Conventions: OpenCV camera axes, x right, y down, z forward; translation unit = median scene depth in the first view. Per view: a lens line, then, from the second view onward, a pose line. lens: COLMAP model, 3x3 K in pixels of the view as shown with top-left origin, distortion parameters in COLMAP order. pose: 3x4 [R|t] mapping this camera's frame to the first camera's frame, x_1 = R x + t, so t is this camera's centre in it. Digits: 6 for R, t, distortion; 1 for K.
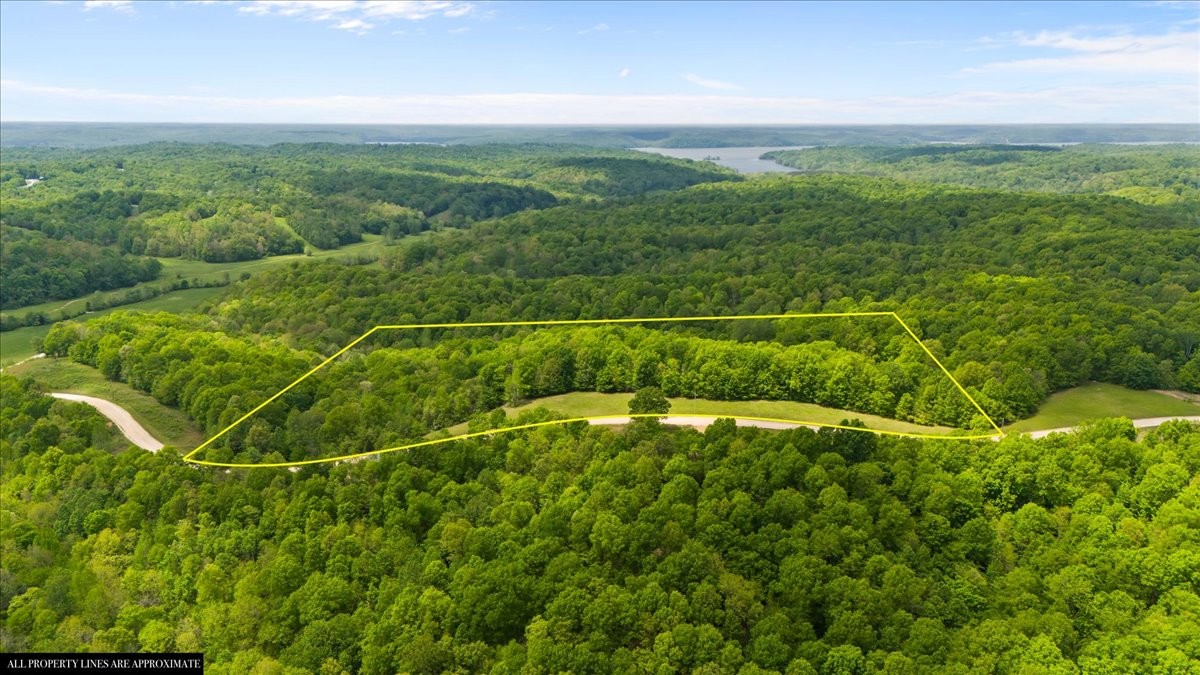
lens RADIAL K [[873.5, 0, 597.9], [0, 873.5, 337.5], [0, 0, 1]] dist [0.066545, -0.058098]
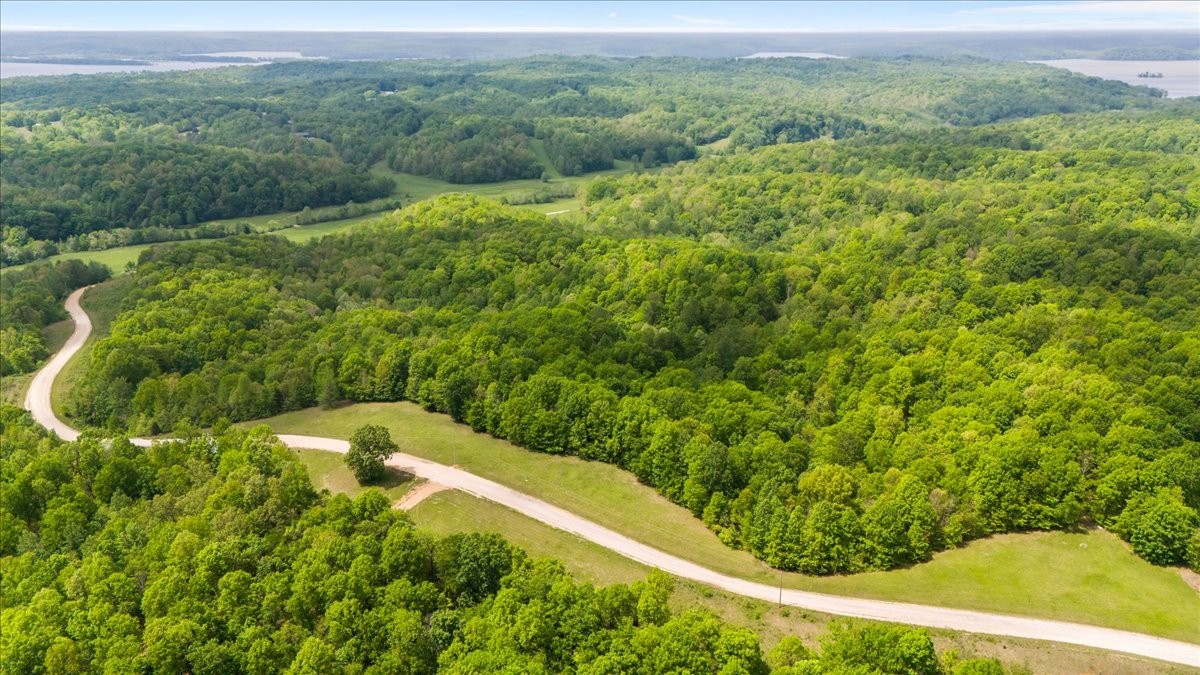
lens RADIAL K [[873.5, 0, 597.6], [0, 873.5, 345.7], [0, 0, 1]] dist [0.066545, -0.058098]
pose [[0.903382, 0.143872, -0.403982, 0.482021], [-0.101082, 0.986938, 0.125444, -0.117818], [0.416753, -0.072489, 0.906125, 0.309769]]
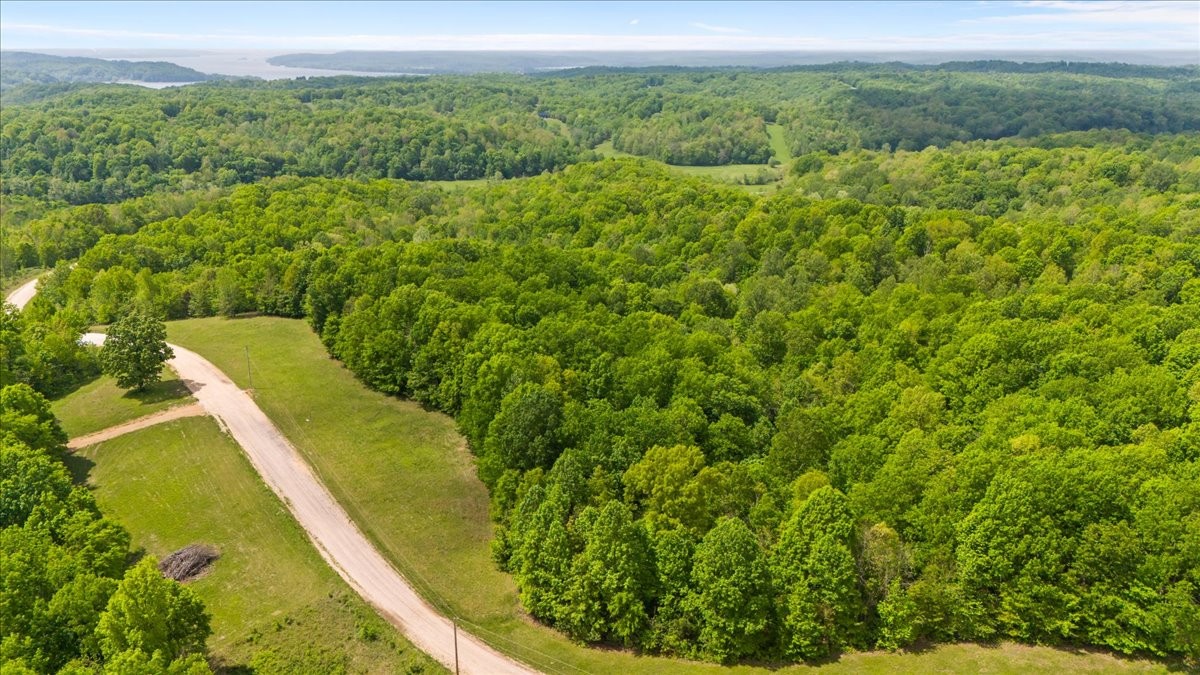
lens RADIAL K [[873.5, 0, 596.9], [0, 873.5, 334.2], [0, 0, 1]] dist [0.066545, -0.058098]
pose [[0.707037, 0.216468, -0.673231, 0.583720], [-0.167755, 0.976165, 0.137694, -0.055856], [0.686991, 0.015583, 0.726499, 0.667944]]
